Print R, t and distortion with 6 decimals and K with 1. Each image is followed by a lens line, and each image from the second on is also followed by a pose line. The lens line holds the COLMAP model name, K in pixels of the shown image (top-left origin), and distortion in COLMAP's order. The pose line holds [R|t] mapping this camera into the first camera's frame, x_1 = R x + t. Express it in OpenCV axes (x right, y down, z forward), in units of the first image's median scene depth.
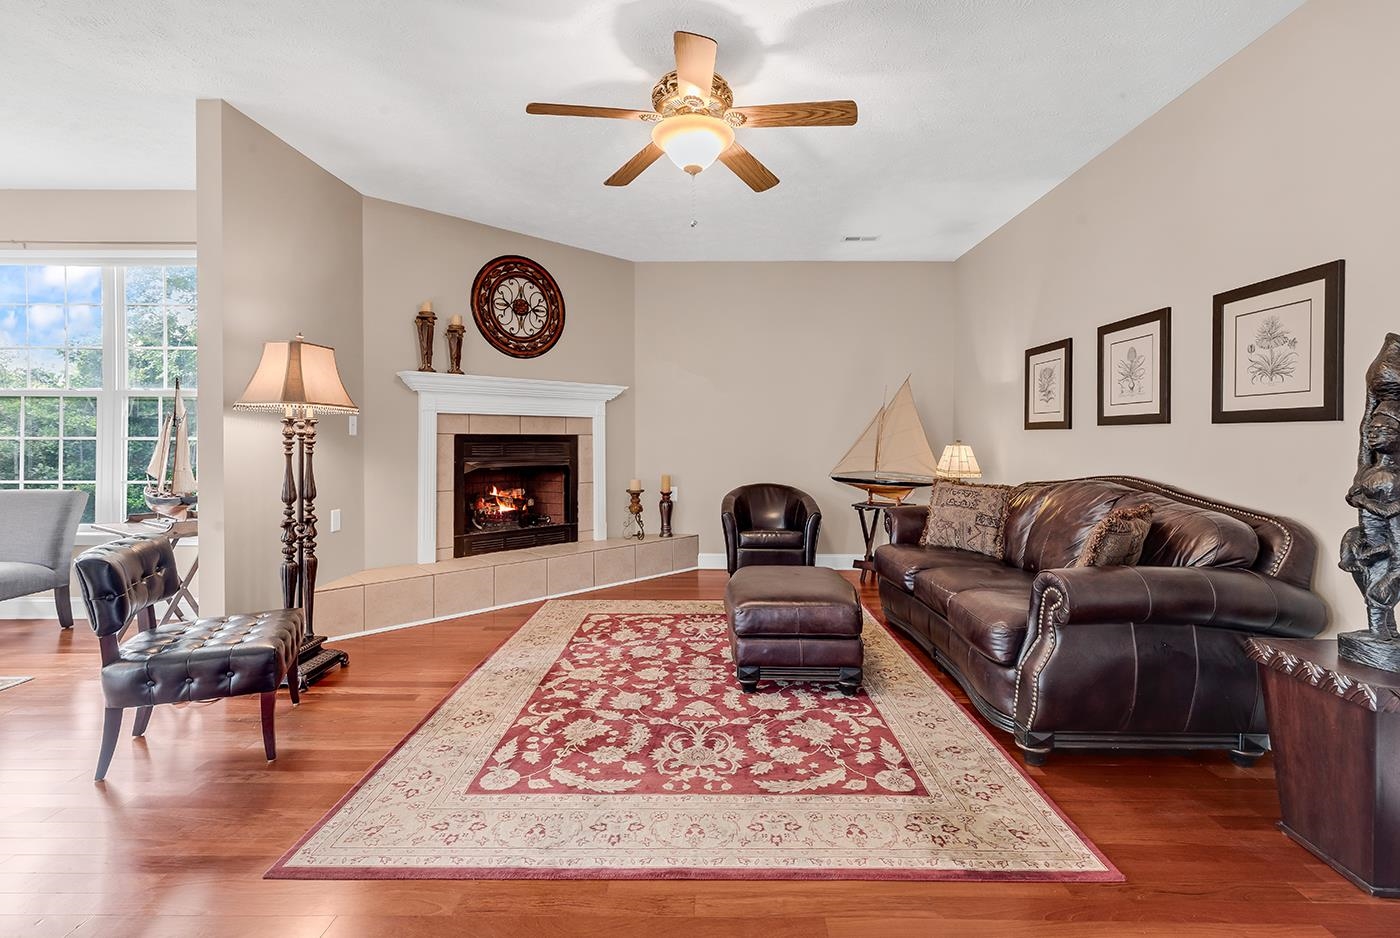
lens RADIAL K [[651.7, 0, 732.5], [0, 651.7, 437.5], [0, 0, 1]] dist [0.011192, -0.005097]
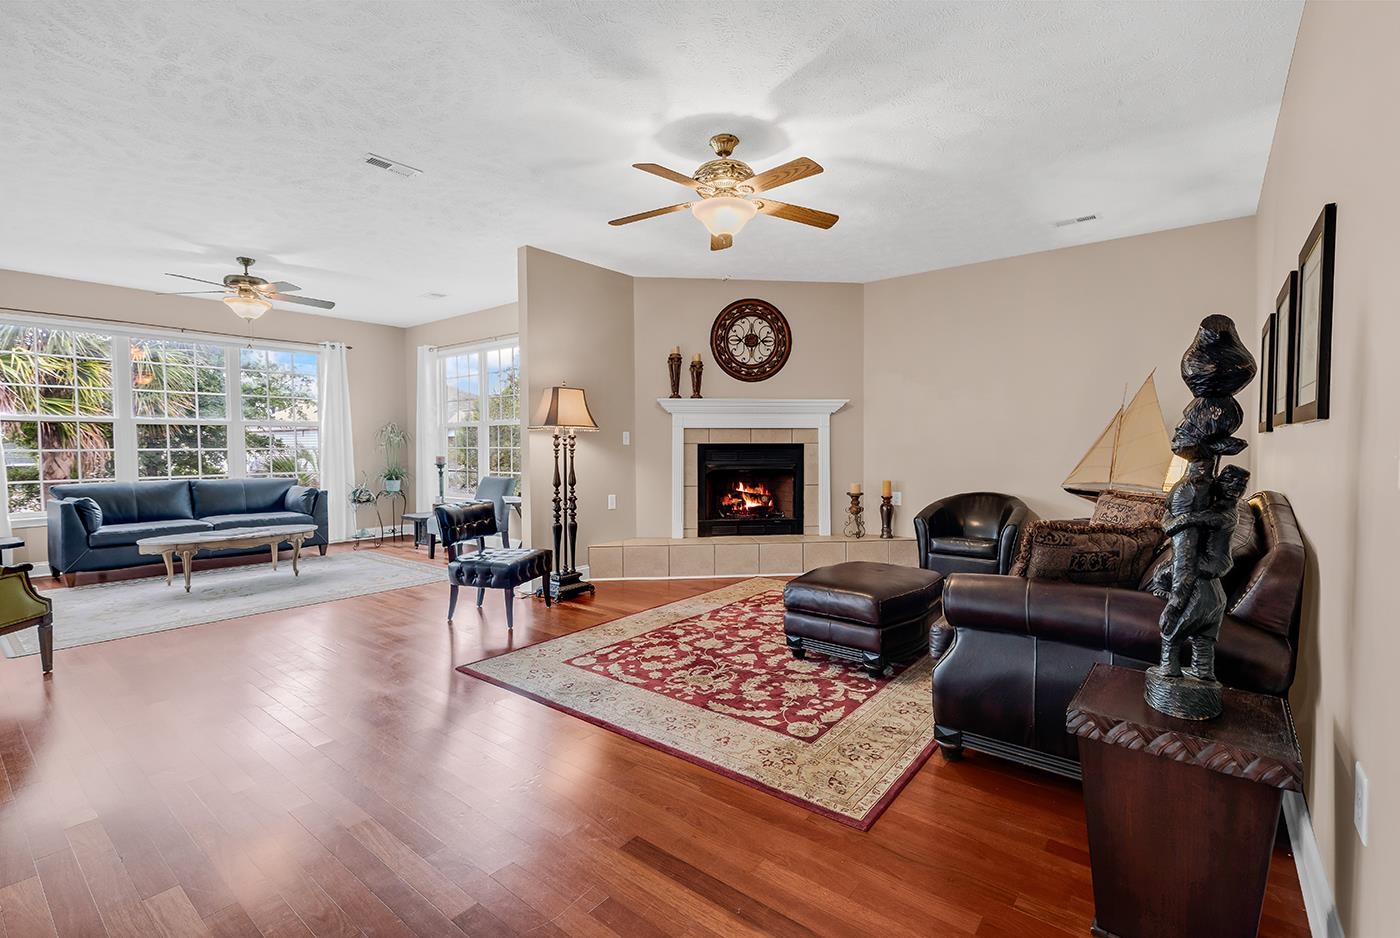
lens RADIAL K [[651.7, 0, 707.6], [0, 651.7, 461.2], [0, 0, 1]] dist [0.011192, -0.005097]
pose [[0.779152, 0.009493, -0.626763, 0.670972], [0.004207, 0.999784, 0.020372, 0.006077], [0.626820, -0.018510, 0.778944, -0.027187]]
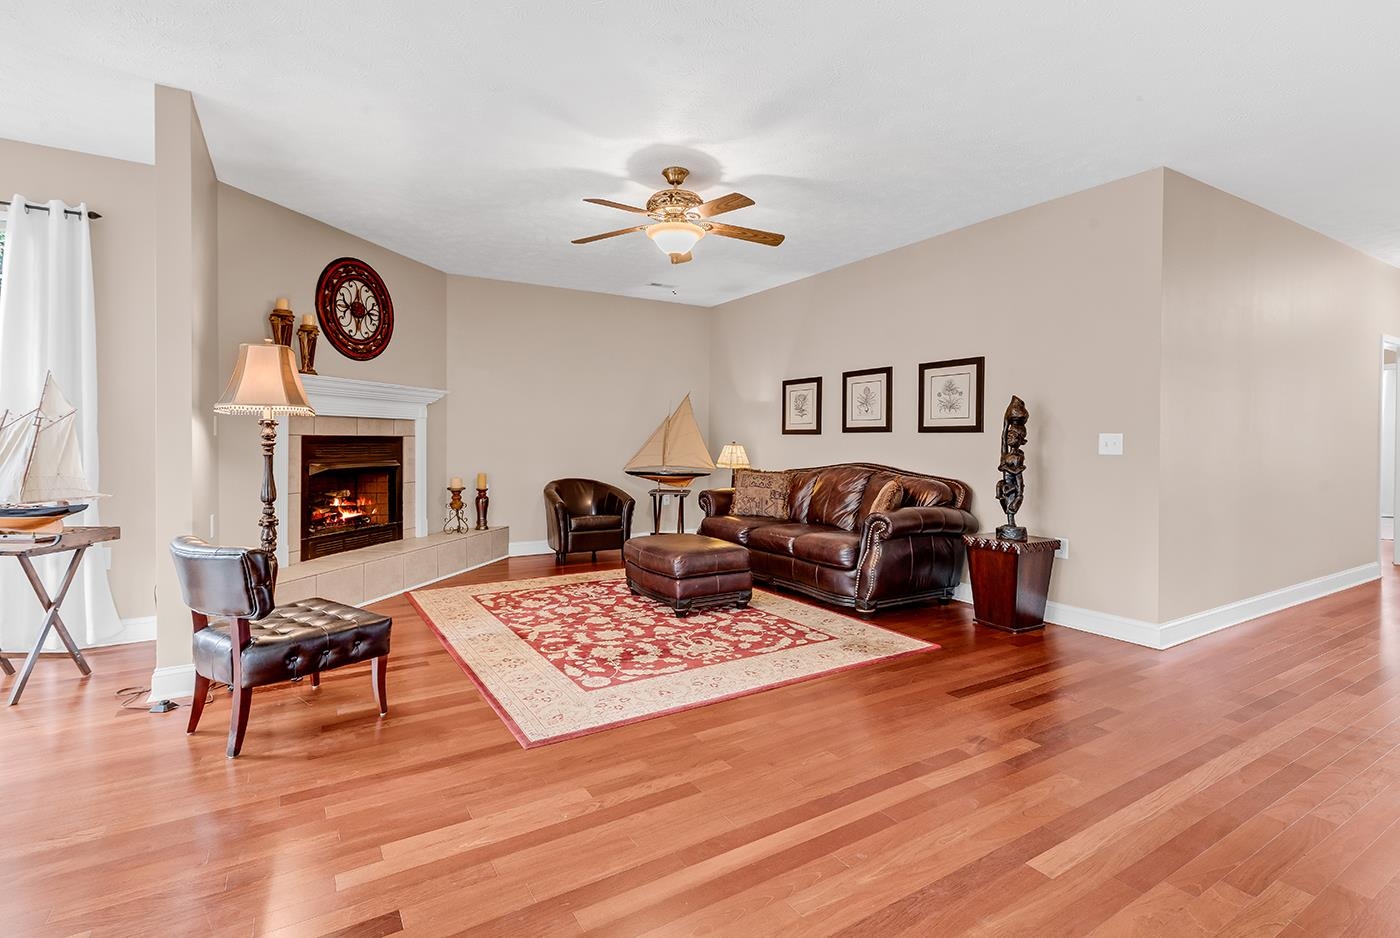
lens RADIAL K [[651.7, 0, 704.0], [0, 651.7, 442.9], [0, 0, 1]] dist [0.011192, -0.005097]
pose [[0.856642, -0.000708, 0.515910, -0.688106], [-0.002541, 0.999981, 0.005592, -0.001138], [-0.515905, -0.006101, 0.856624, -0.252877]]
